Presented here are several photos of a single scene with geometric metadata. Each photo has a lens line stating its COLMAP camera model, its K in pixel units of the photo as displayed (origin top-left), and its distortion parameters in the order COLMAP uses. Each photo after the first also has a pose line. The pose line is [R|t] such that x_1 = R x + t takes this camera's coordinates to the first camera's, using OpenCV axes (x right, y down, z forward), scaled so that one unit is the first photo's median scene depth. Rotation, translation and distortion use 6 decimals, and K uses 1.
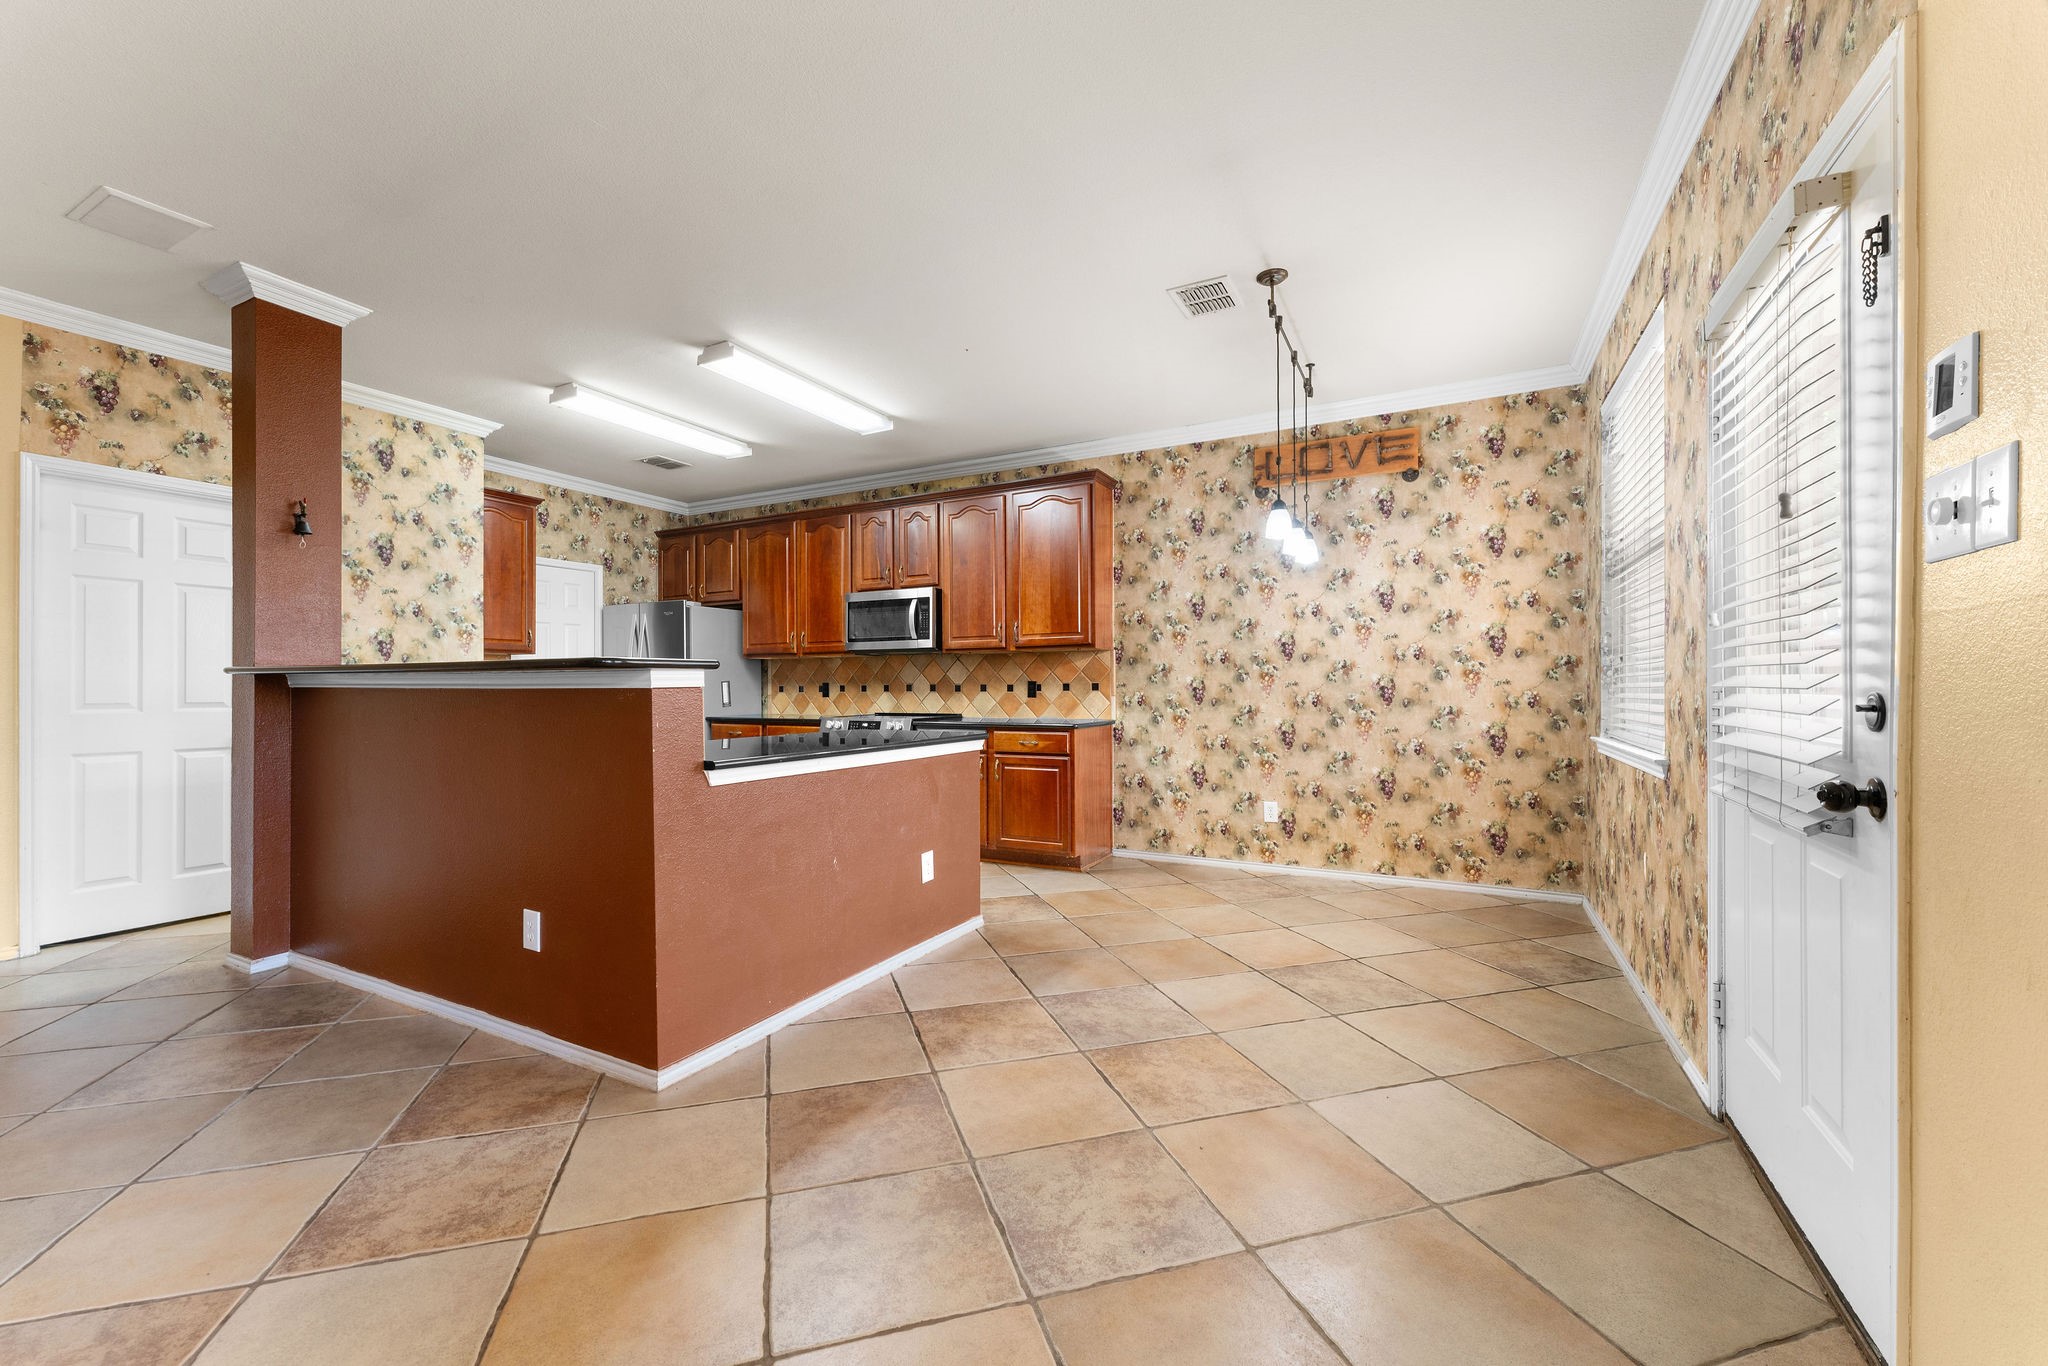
lens RADIAL K [[815.8, 0, 1014.9], [0, 815.8, 680.0], [0, 0, 1]] dist [-0.001038, -0.000144]
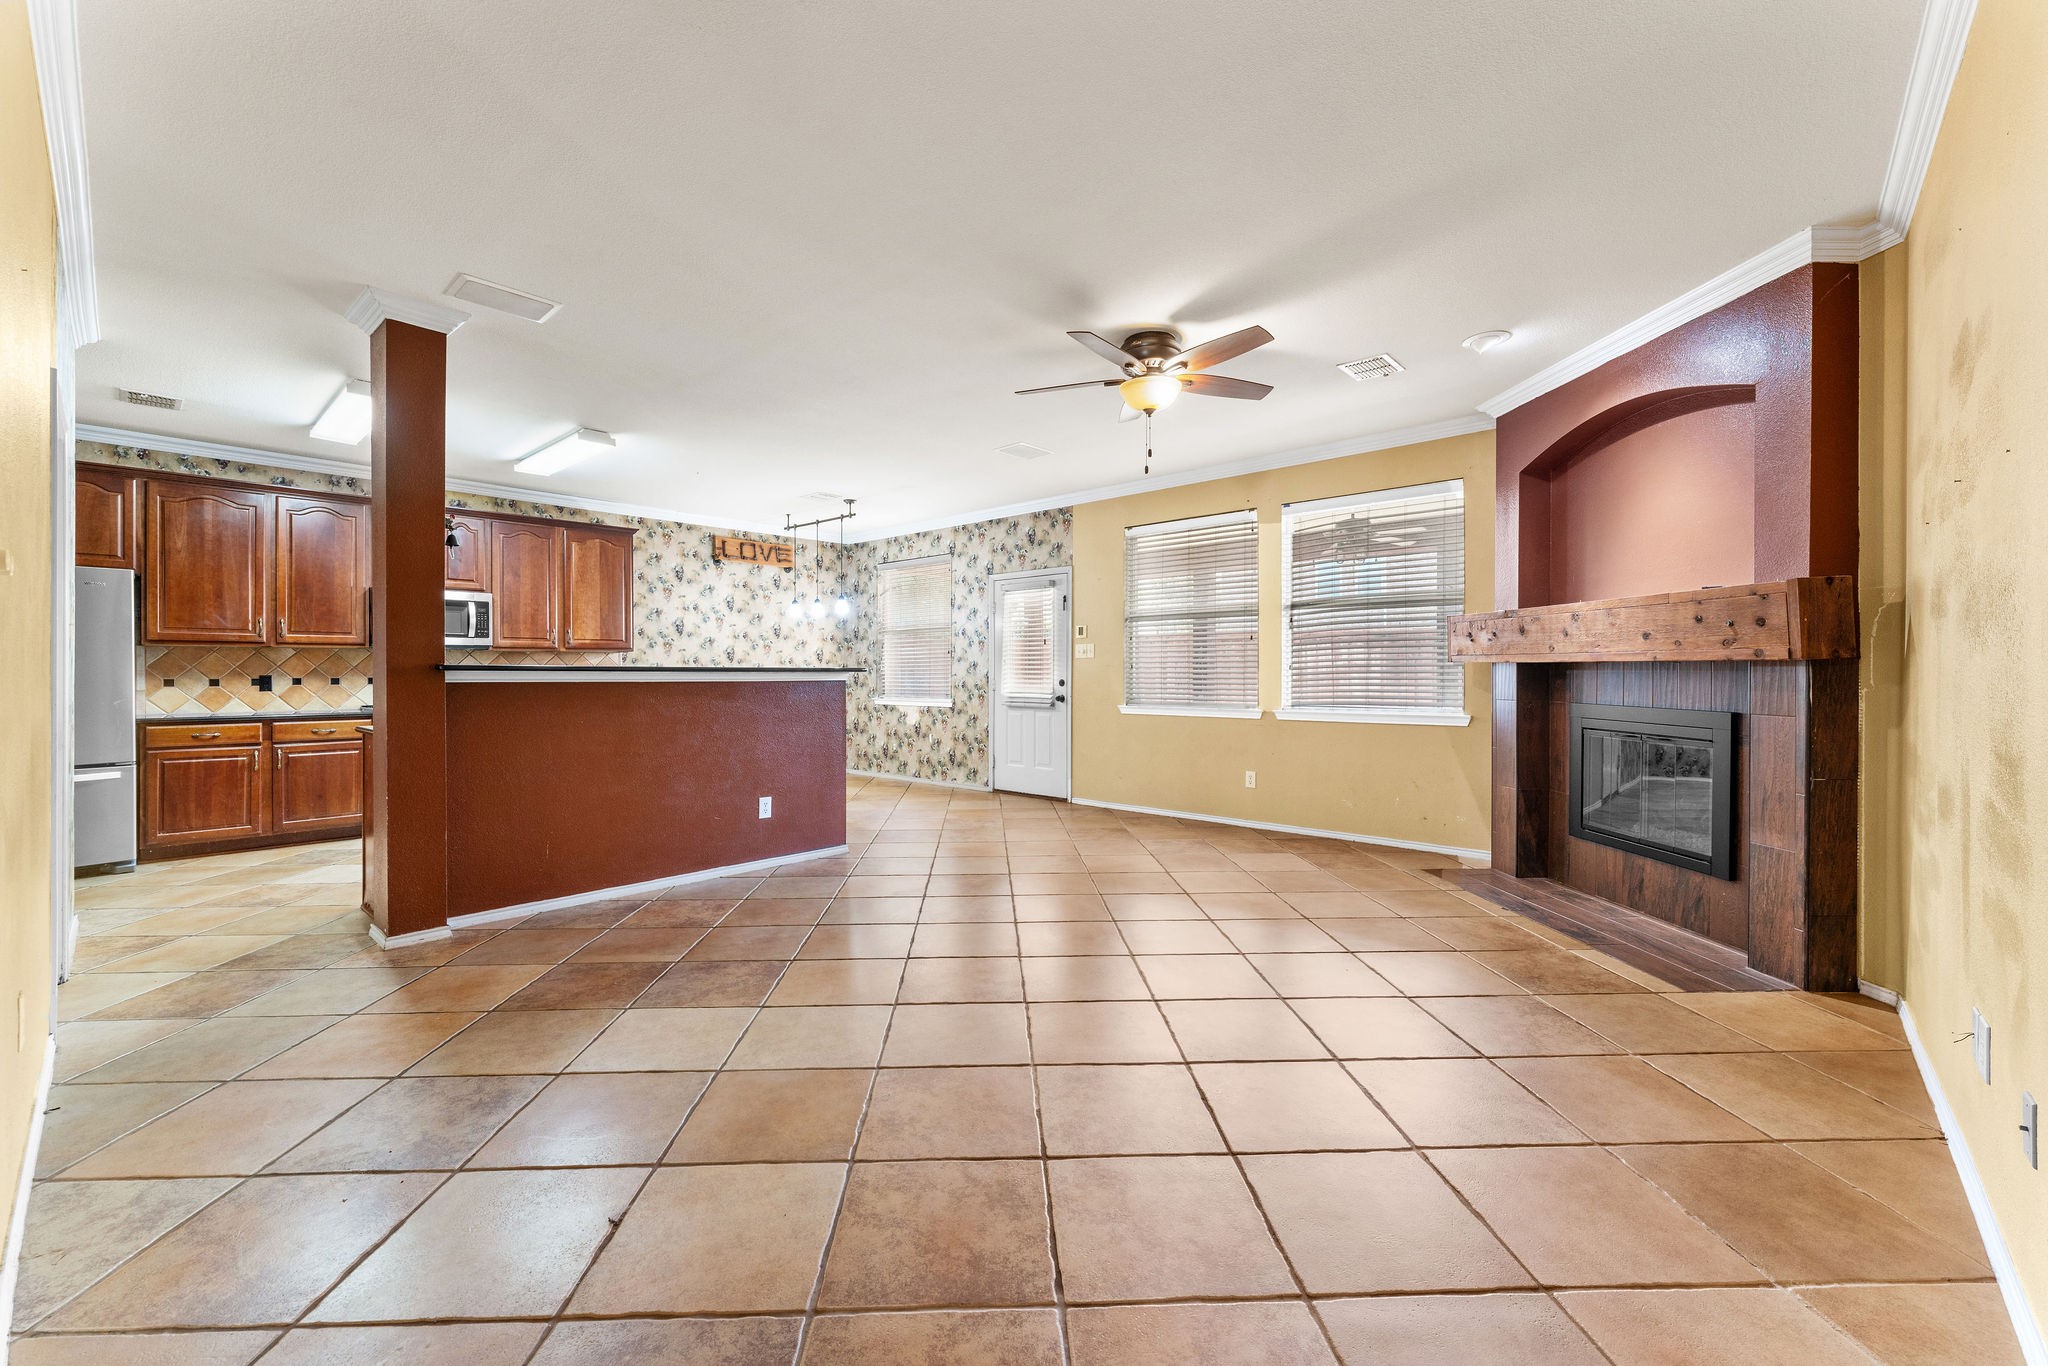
lens RADIAL K [[813.6, 0, 1013.5], [0, 813.6, 668.3], [0, 0, 1]] dist [-0.000439, 0.000030]
pose [[0.247314, 0.008256, 0.968900, -1.145266], [-0.005349, 0.999960, -0.007155, -0.002481], [-0.968921, -0.003413, 0.247349, -0.011087]]
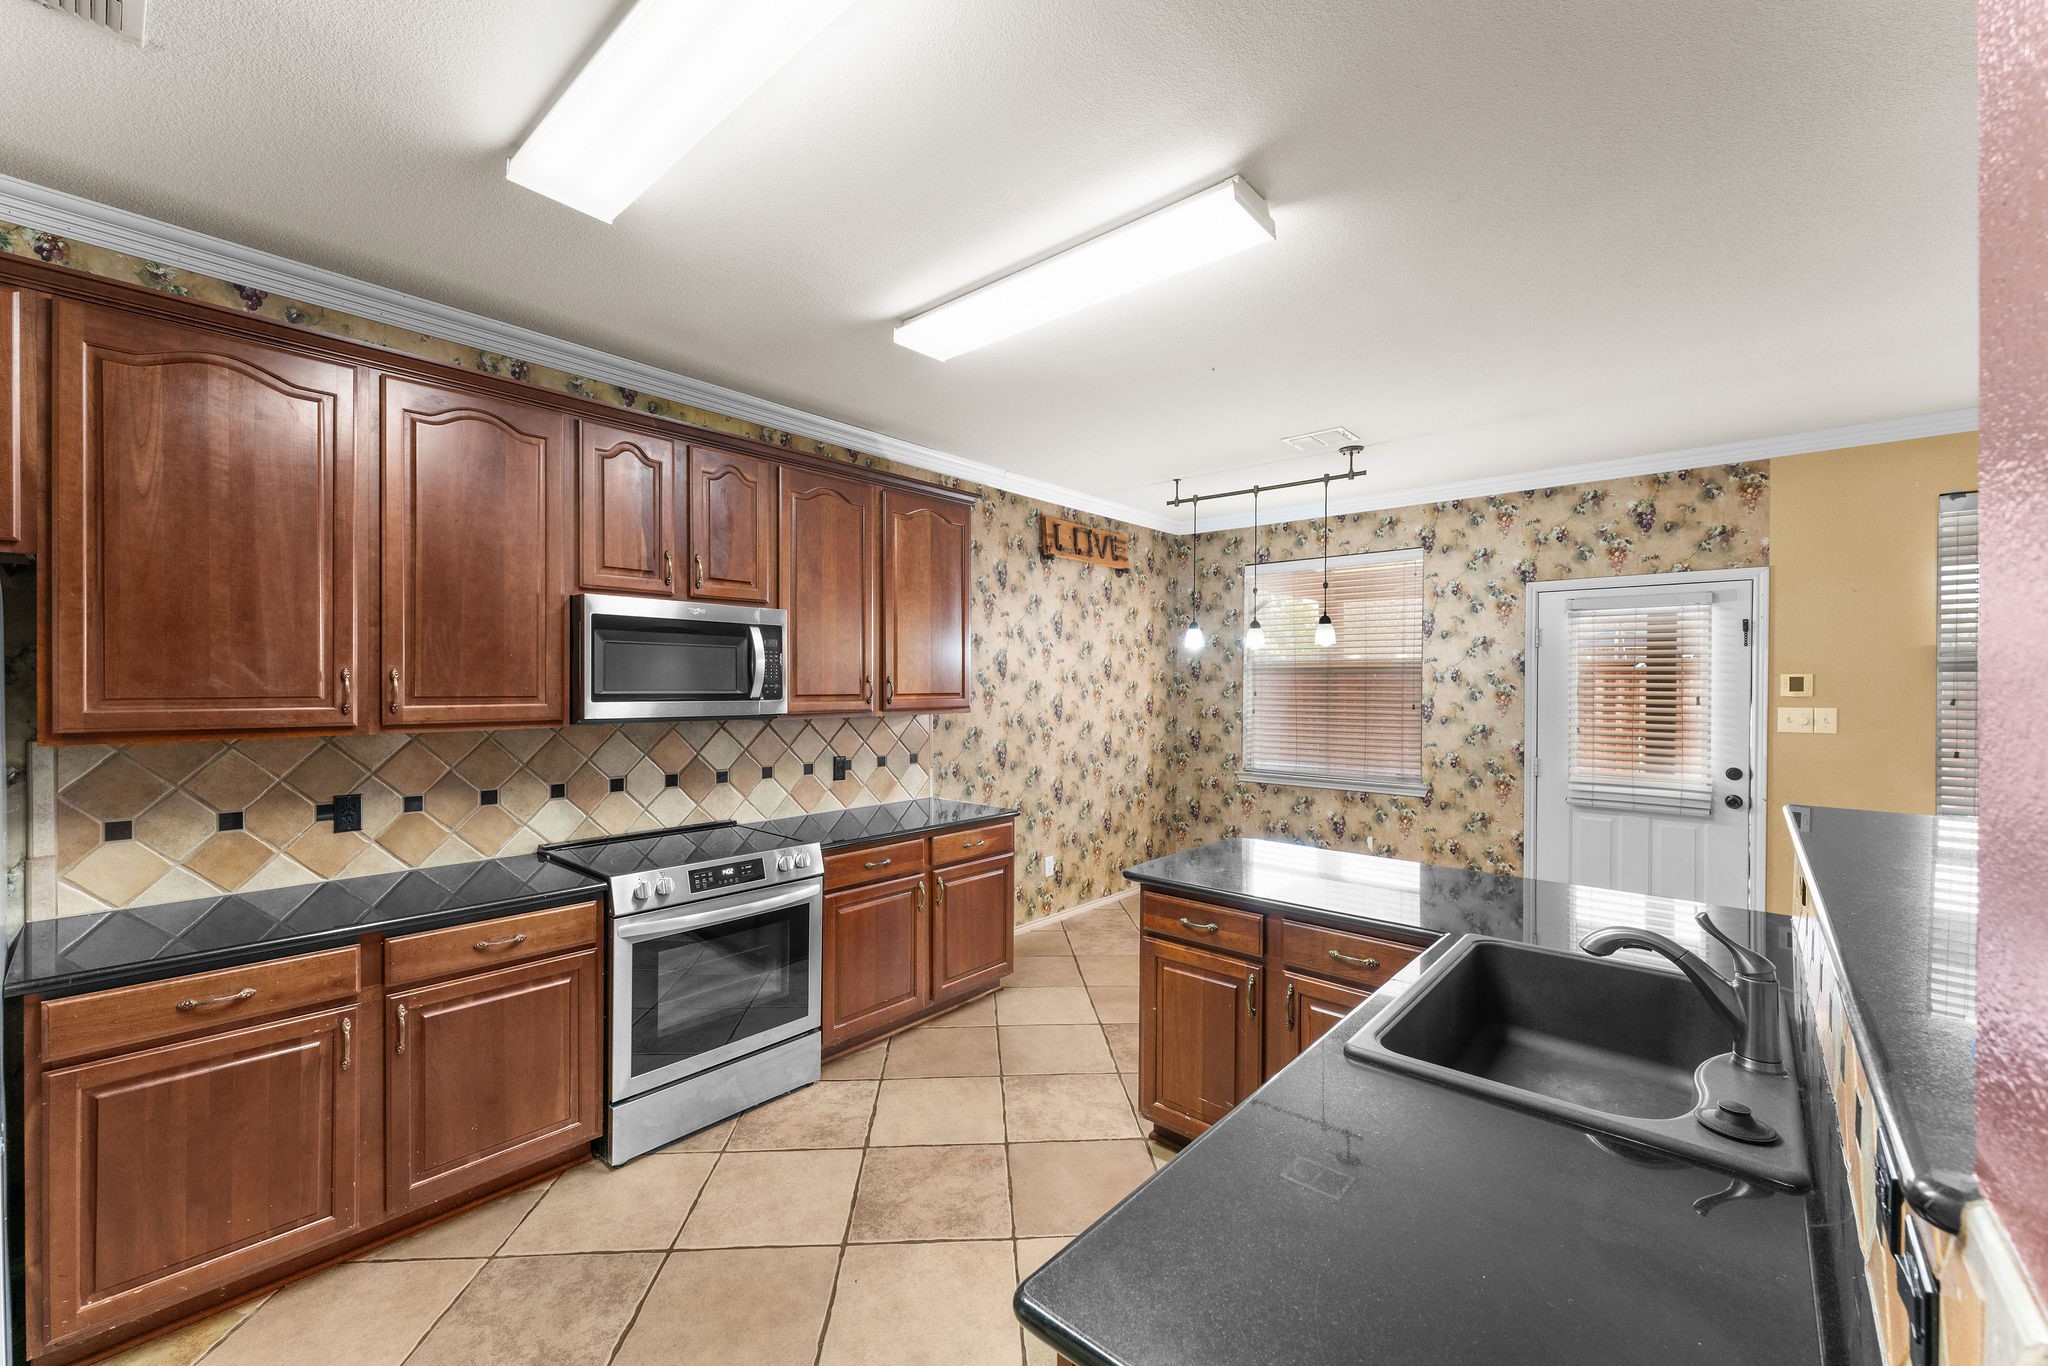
lens RADIAL K [[810.7, 0, 1013.2], [0, 810.7, 685.9], [0, 0, 1]] dist [0.000080, -0.000290]
pose [[0.234758, 0.003487, 0.972048, -0.685829], [-0.011865, 0.999929, -0.000722, -0.066602], [-0.971981, -0.011364, 0.234783, 0.776078]]
